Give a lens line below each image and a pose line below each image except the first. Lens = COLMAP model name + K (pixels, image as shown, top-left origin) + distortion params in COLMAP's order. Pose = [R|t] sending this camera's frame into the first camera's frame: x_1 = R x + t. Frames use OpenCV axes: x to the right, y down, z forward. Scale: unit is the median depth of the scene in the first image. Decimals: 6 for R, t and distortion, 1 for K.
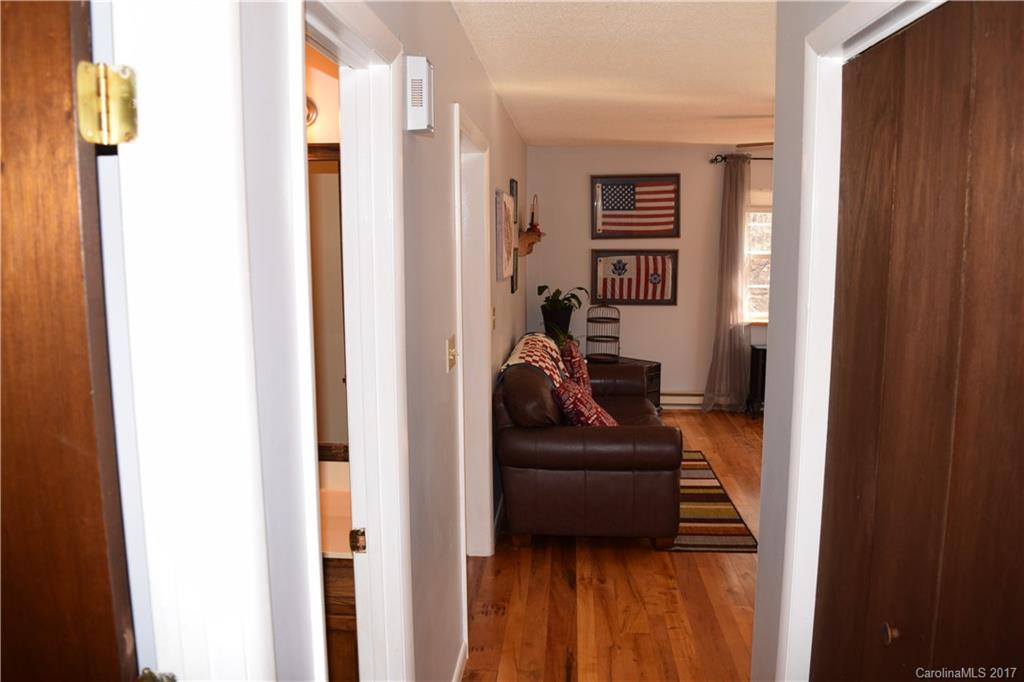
lens RADIAL K [[808.8, 0, 512.0], [0, 808.8, 341.0], [0, 0, 1]] dist [-0.090083, -0.005266]
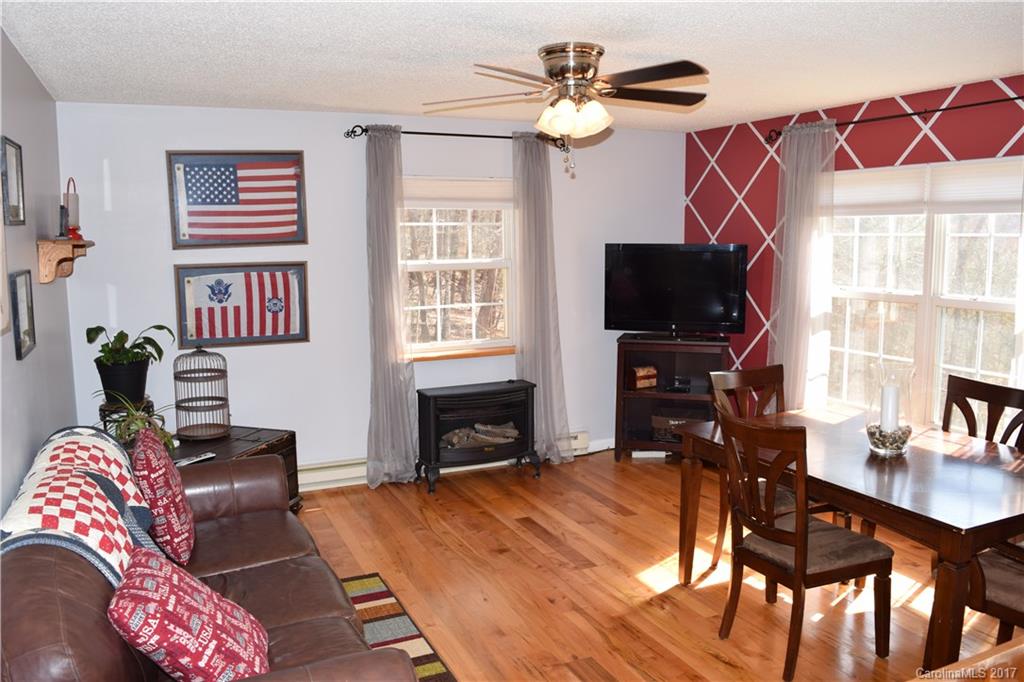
lens RADIAL K [[808.8, 0, 512.0], [0, 808.8, 341.0], [0, 0, 1]] dist [-0.090083, -0.005266]
pose [[0.878731, -0.068529, 0.472372, 0.032179], [0.072275, 0.997332, 0.010236, -0.040369], [-0.471813, 0.025146, 0.881340, 0.316502]]
